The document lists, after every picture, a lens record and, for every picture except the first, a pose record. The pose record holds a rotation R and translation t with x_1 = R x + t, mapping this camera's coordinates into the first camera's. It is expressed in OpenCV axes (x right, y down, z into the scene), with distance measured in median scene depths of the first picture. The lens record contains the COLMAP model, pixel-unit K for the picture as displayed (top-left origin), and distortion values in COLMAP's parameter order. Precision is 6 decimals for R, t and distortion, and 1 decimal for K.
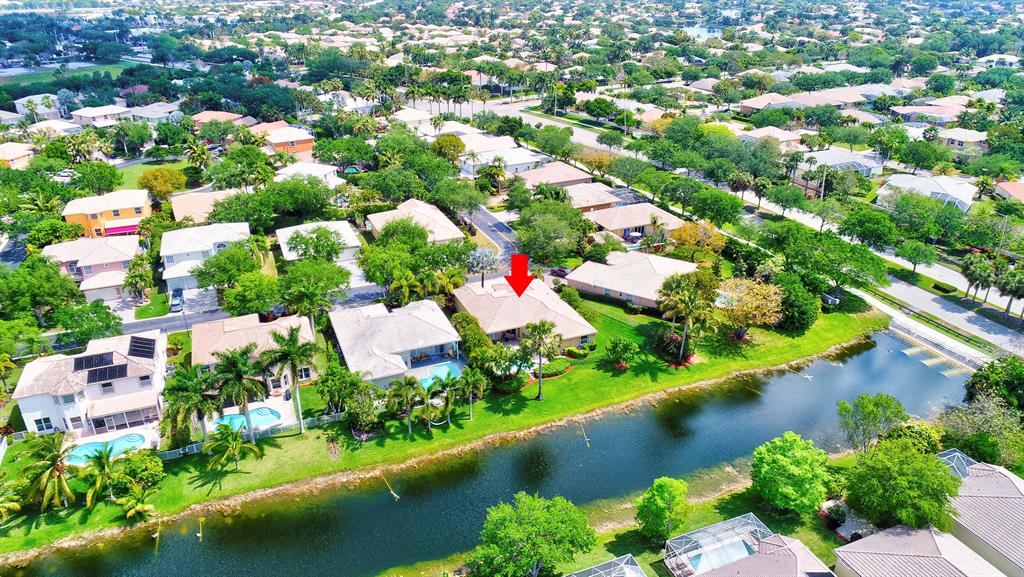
lens RADIAL K [[694.1, 0, 512.0], [0, 694.1, 288.5], [0, 0, 1]] dist [0.003063, 0.000990]
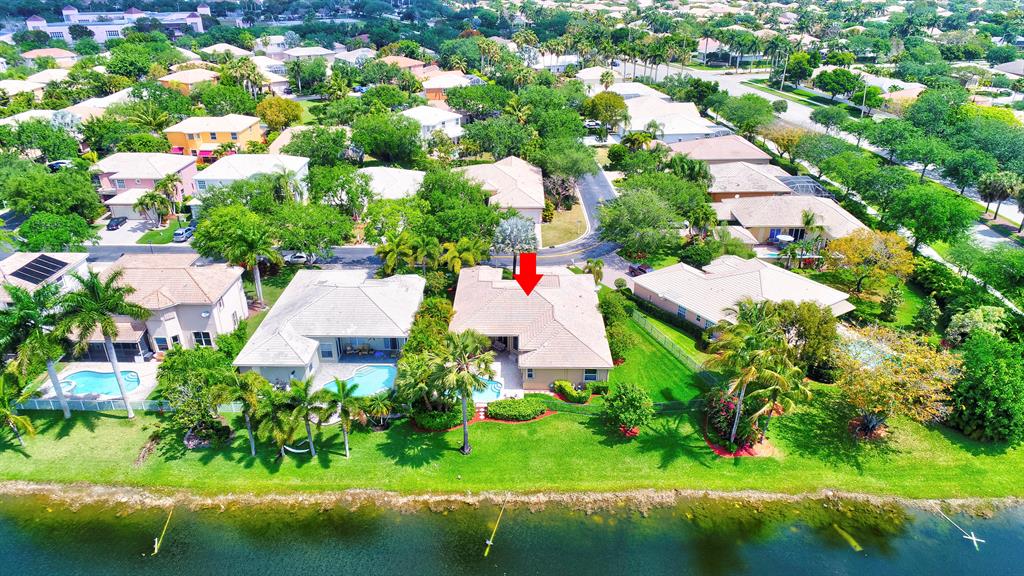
lens RADIAL K [[694.1, 0, 512.0], [0, 694.1, 288.0], [0, 0, 1]] dist [0.003063, 0.000990]
pose [[0.920363, 0.172810, -0.350810, 0.197025], [-0.167723, 0.984803, 0.045090, -0.017446], [0.353271, 0.017340, 0.935360, 0.296702]]
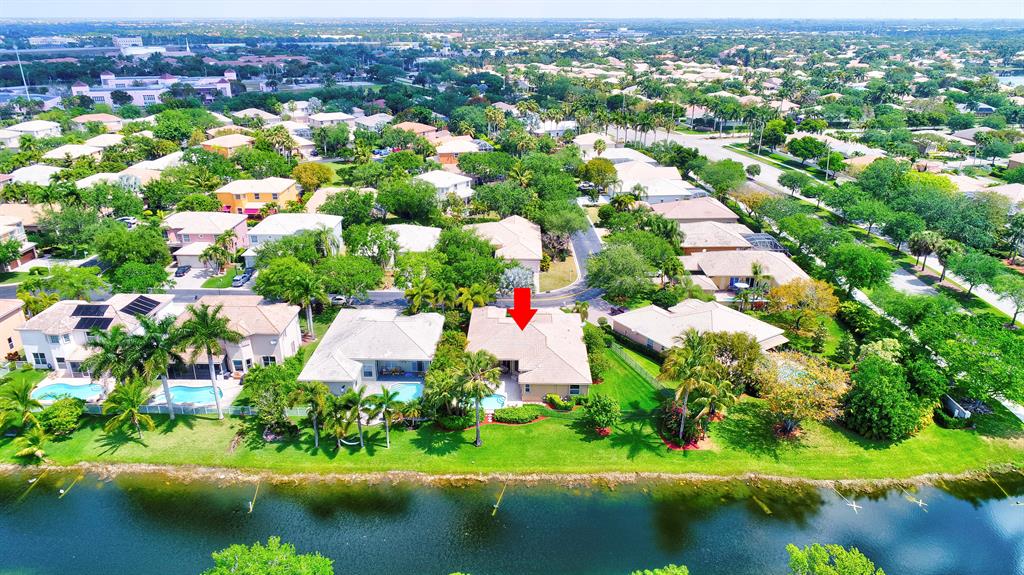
lens RADIAL K [[694.1, 0, 512.0], [0, 694.1, 287.5], [0, 0, 1]] dist [0.003063, 0.000990]
pose [[0.917740, 0.151030, -0.367346, 0.254024], [-0.172100, 0.984760, -0.025083, -0.009668], [0.357959, 0.086240, 0.929746, 0.156856]]
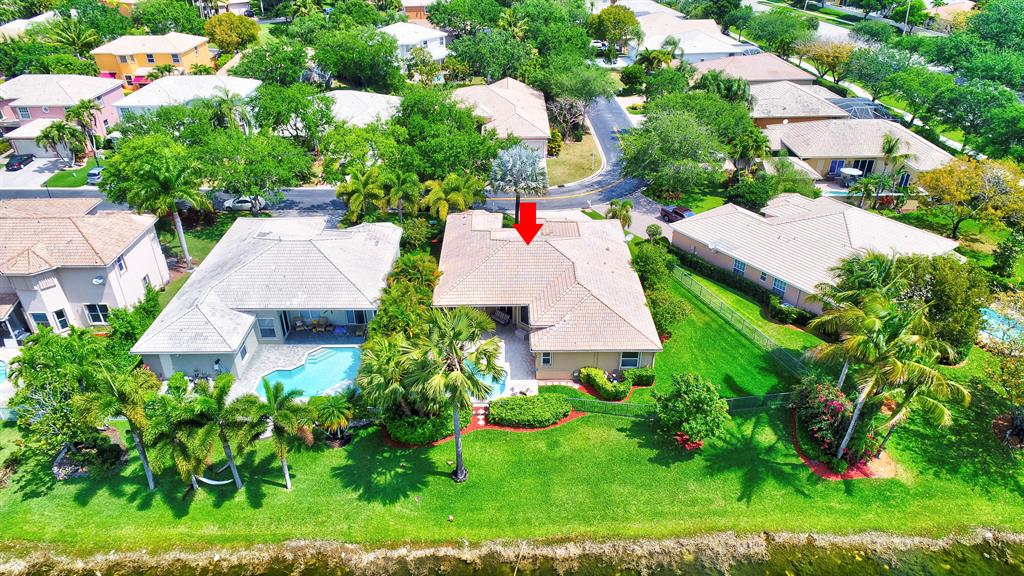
lens RADIAL K [[694.1, 0, 512.0], [0, 694.1, 288.0], [0, 0, 1]] dist [0.003063, 0.000990]
pose [[0.927612, 0.188440, -0.322530, 0.136406], [-0.157458, 0.980226, 0.119847, -0.012979], [0.338737, -0.060387, 0.938941, 0.428496]]
